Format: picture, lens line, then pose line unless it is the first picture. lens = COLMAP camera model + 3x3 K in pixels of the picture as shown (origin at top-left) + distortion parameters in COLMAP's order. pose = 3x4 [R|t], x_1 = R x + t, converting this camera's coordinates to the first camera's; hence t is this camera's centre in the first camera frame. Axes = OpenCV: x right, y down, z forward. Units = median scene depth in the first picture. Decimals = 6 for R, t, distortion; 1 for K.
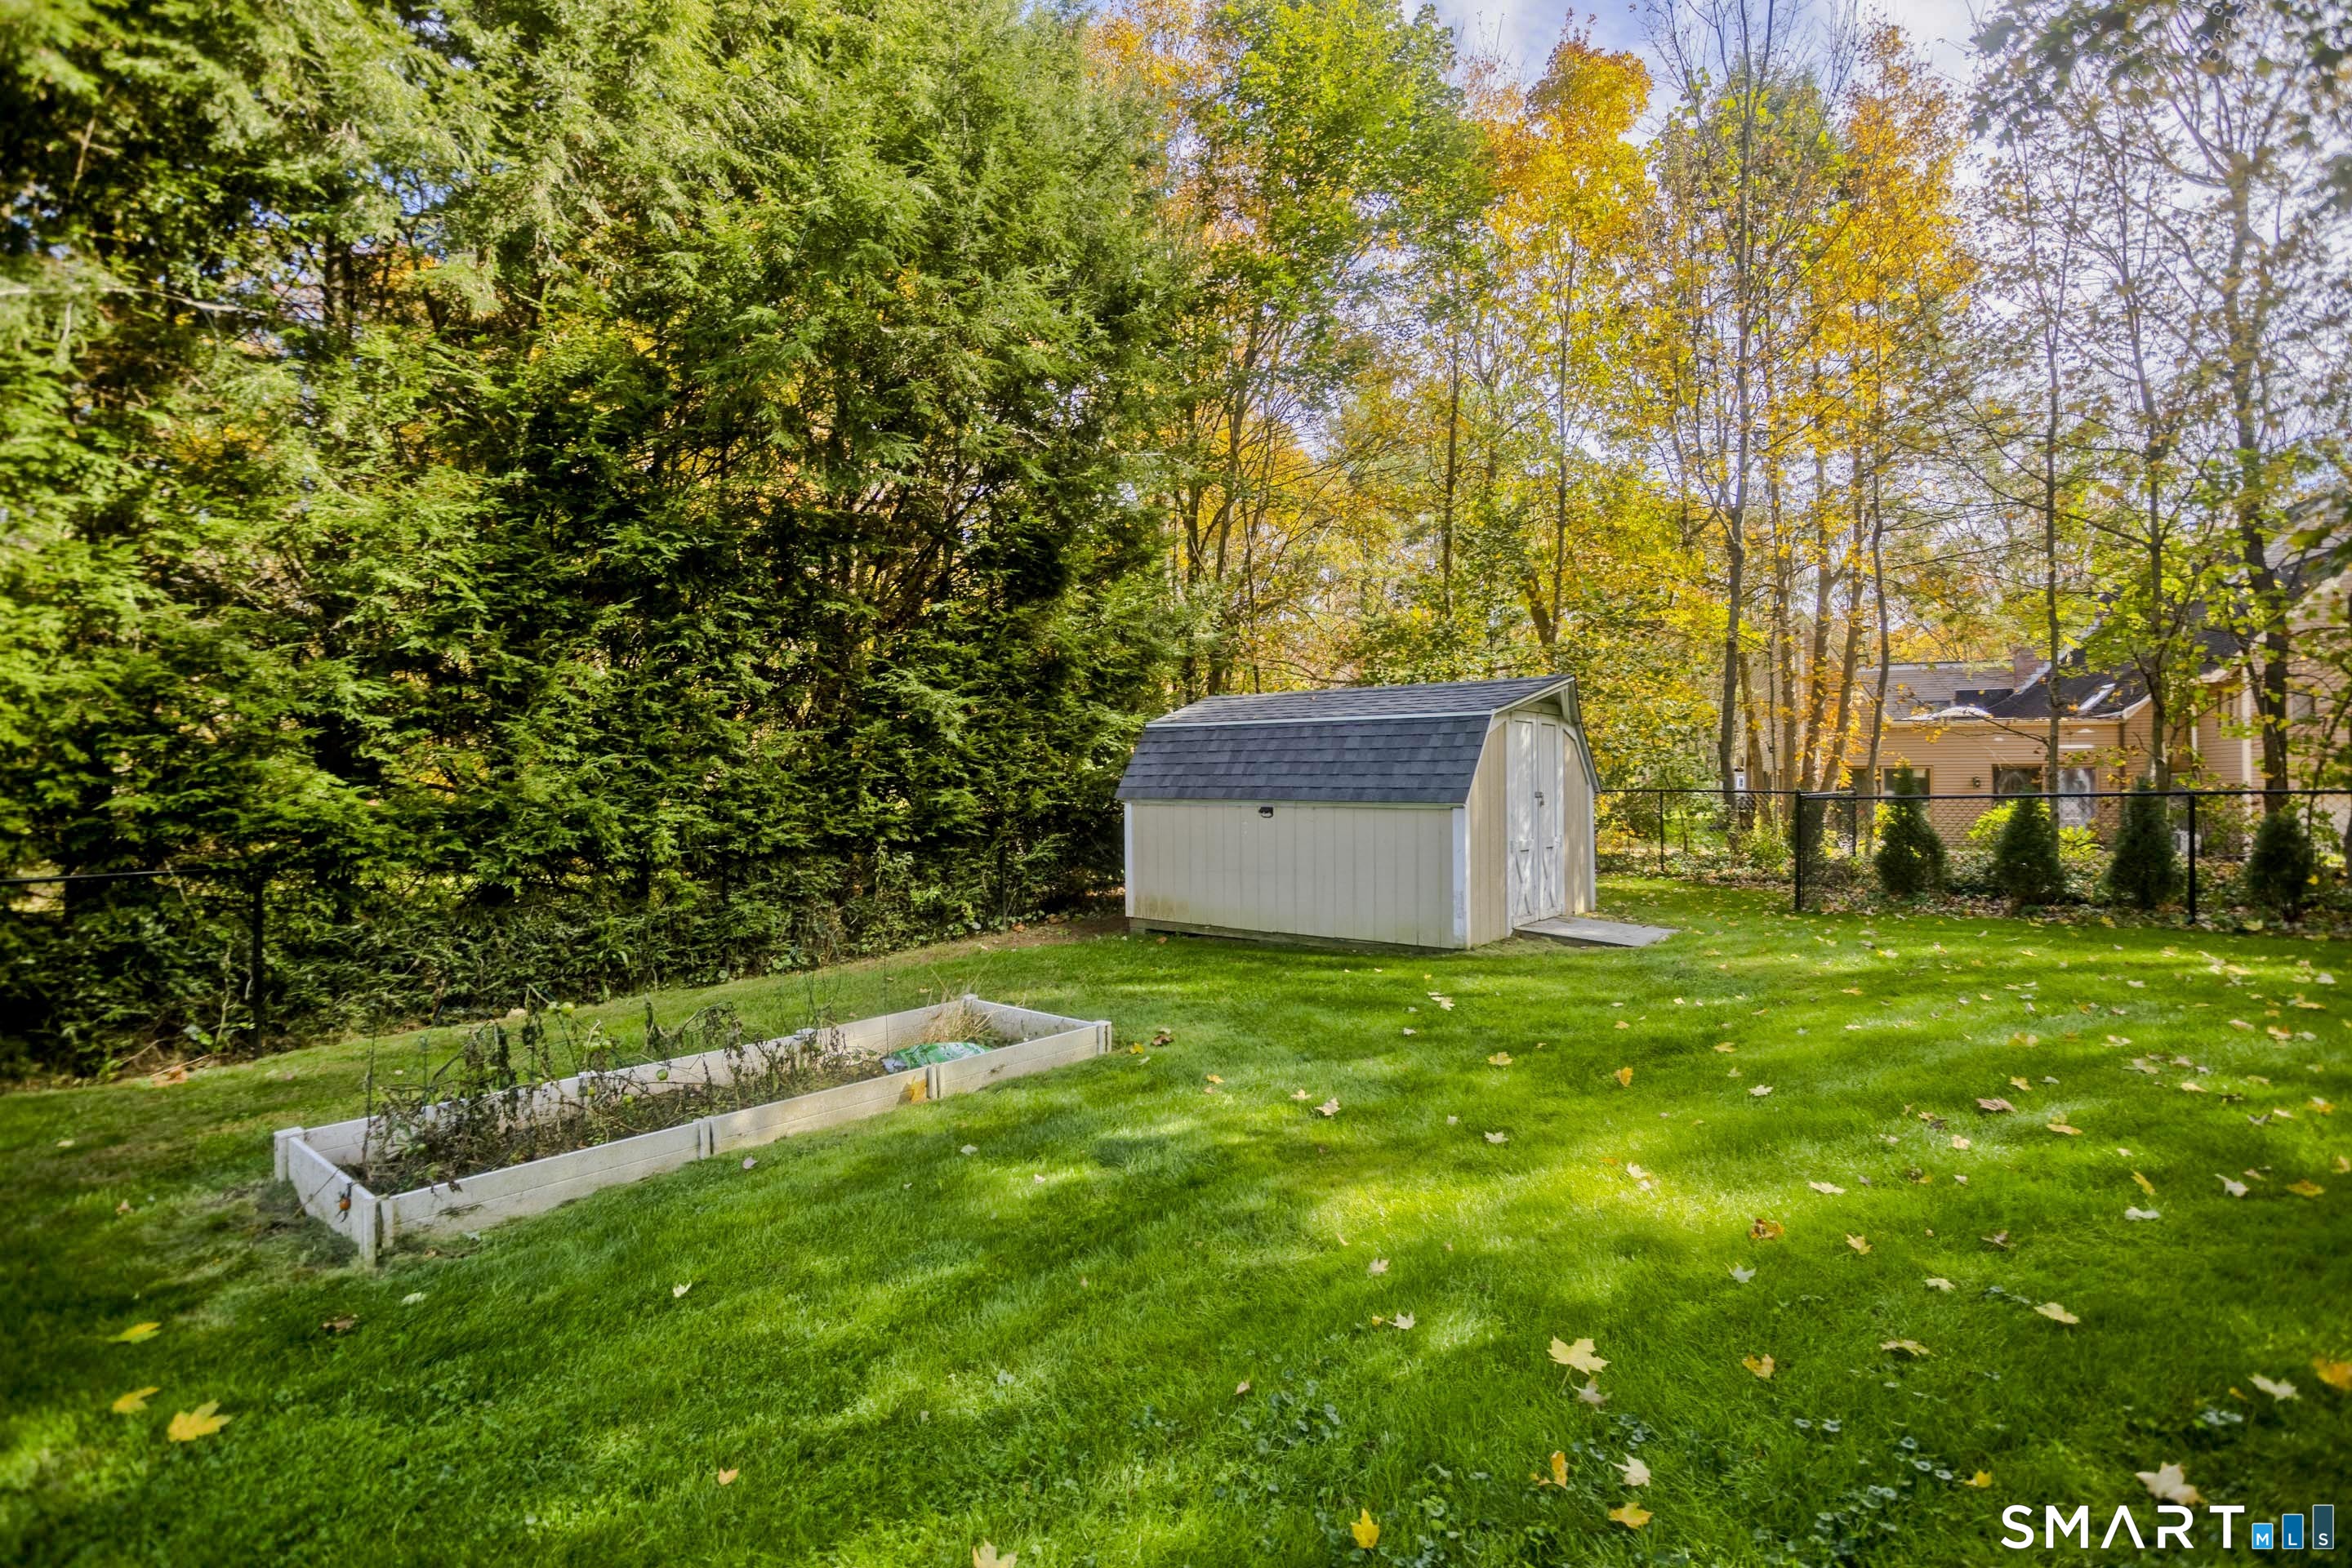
lens RADIAL K [[1146.5, 0, 1175.6], [0, 1146.5, 789.9], [0, 0, 1]] dist [-0.027305, 0.012468]
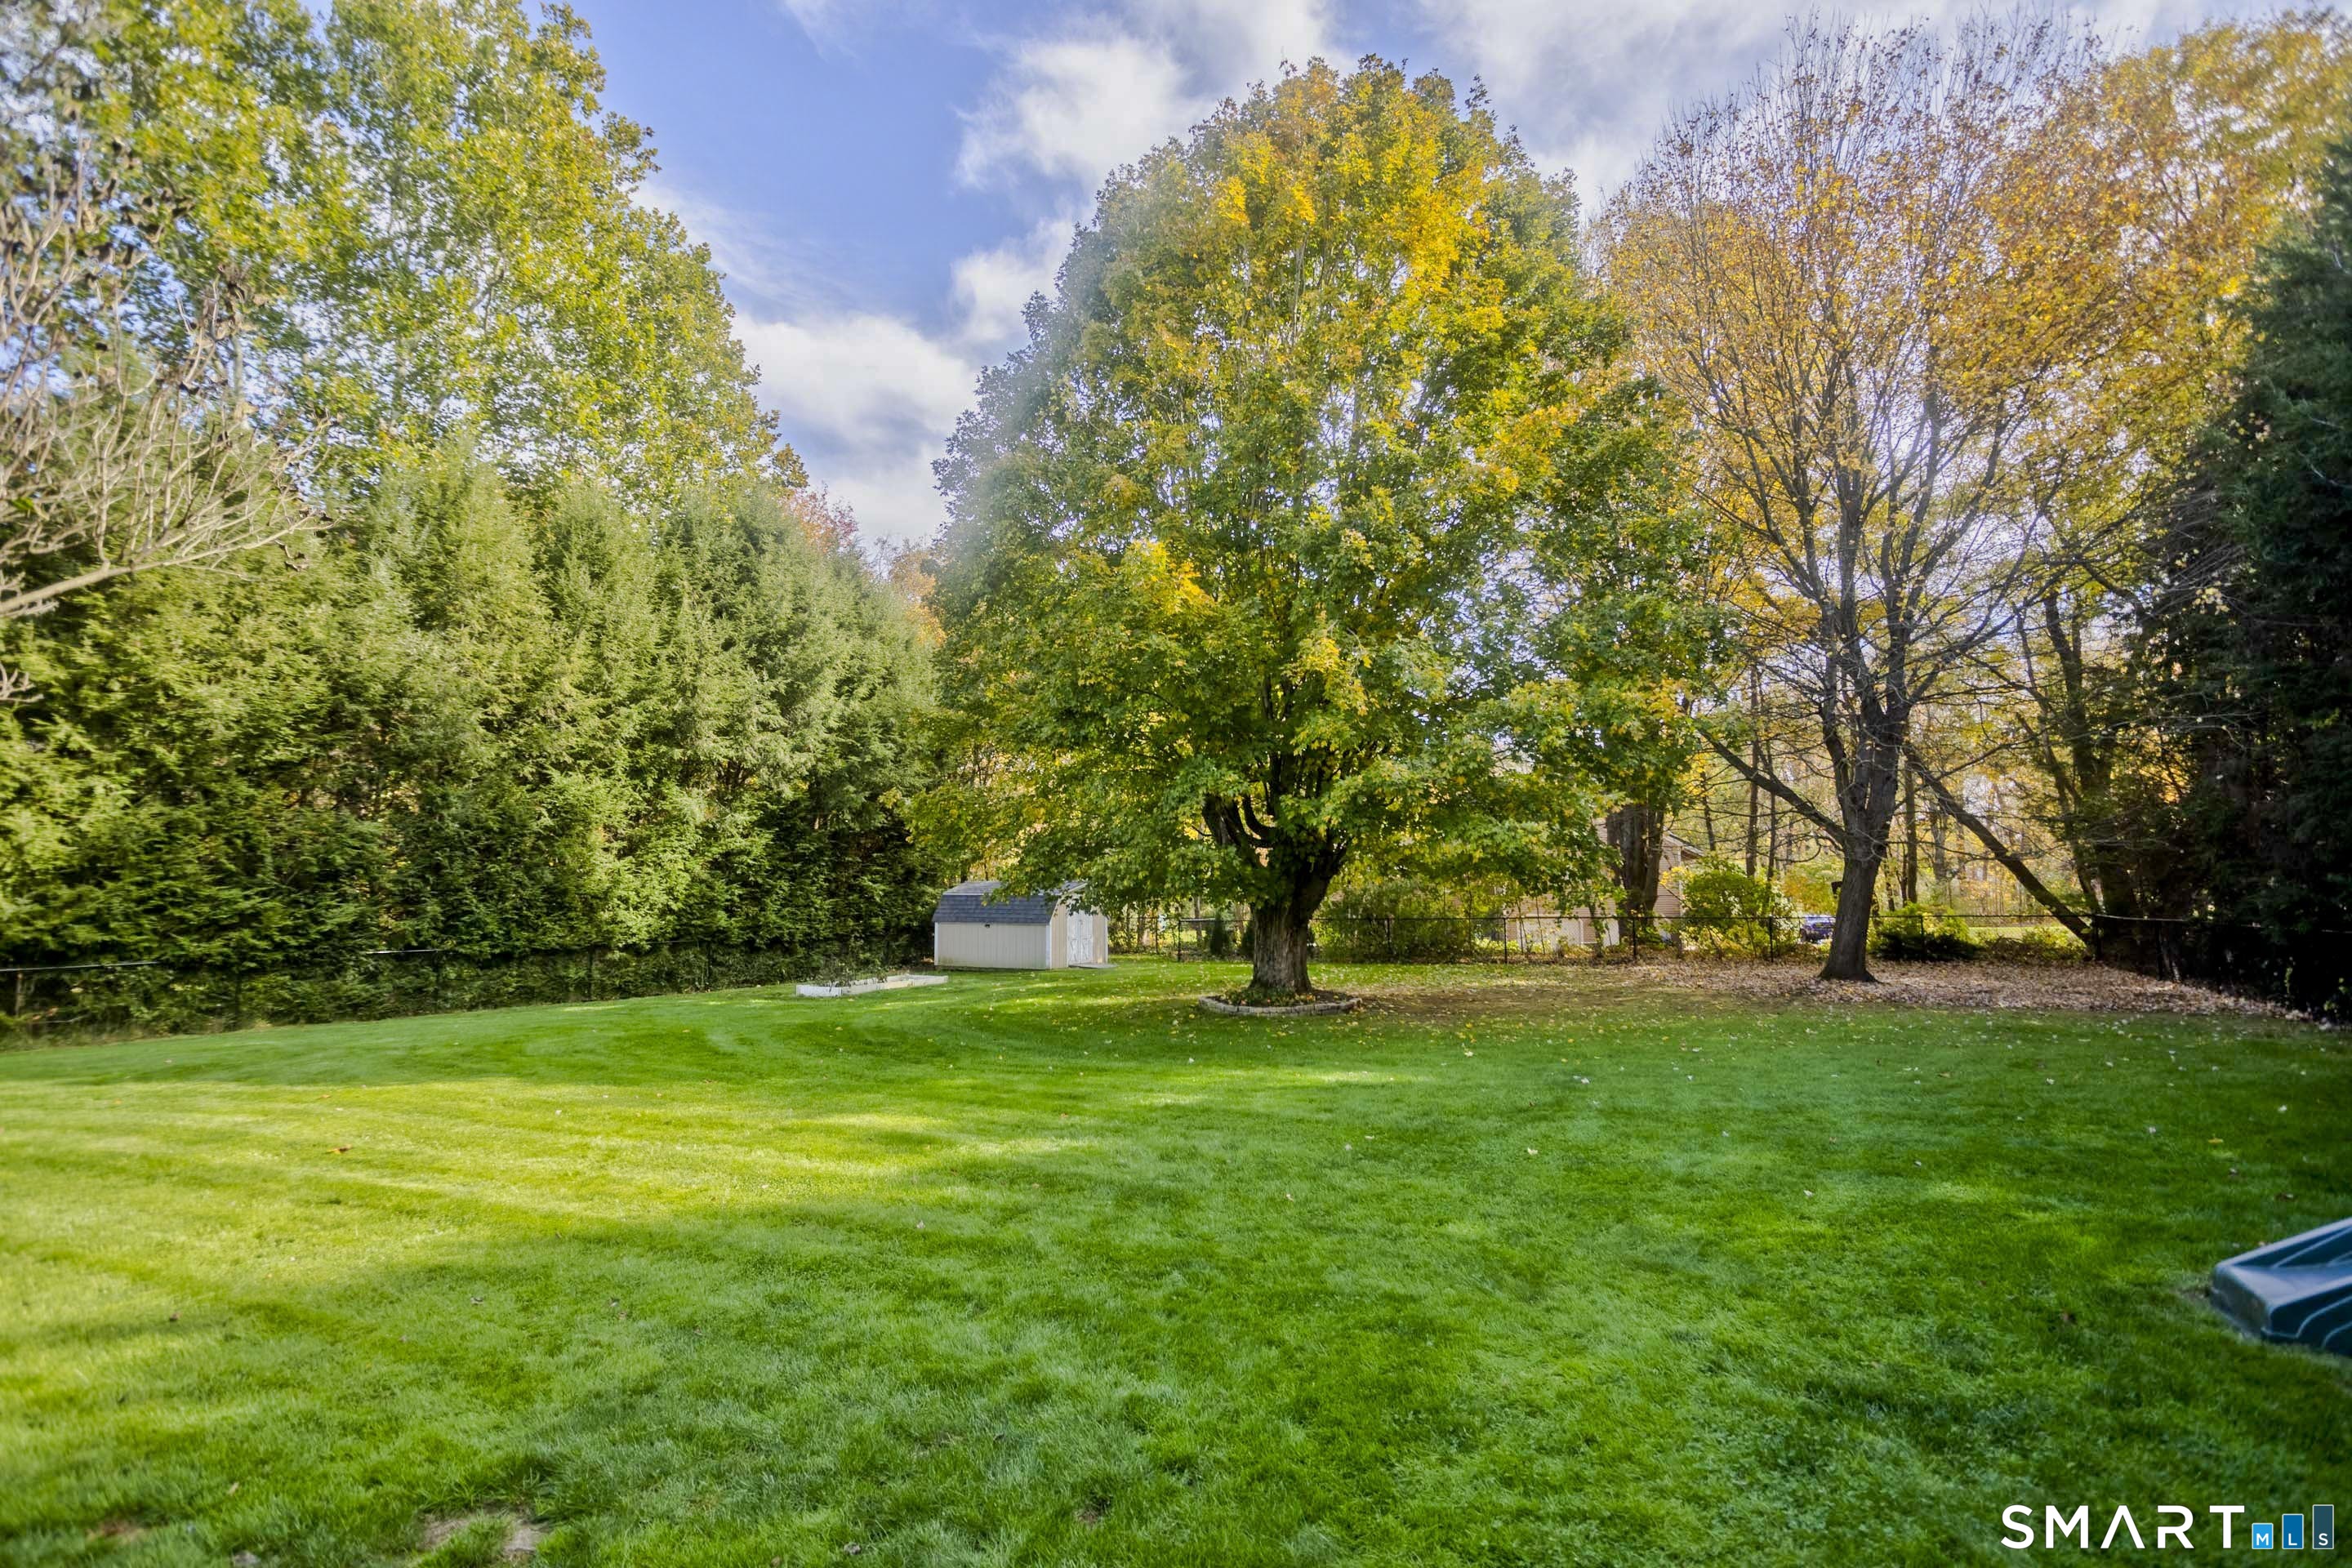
lens RADIAL K [[1146.5, 0, 1175.8], [0, 1146.5, 792.7], [0, 0, 1]] dist [-0.027305, 0.012468]
pose [[0.966655, 0.023958, 0.254958, -0.216347], [0.001191, 0.995183, -0.098030, -0.031576], [-0.256078, 0.095065, 0.961970, -2.053340]]
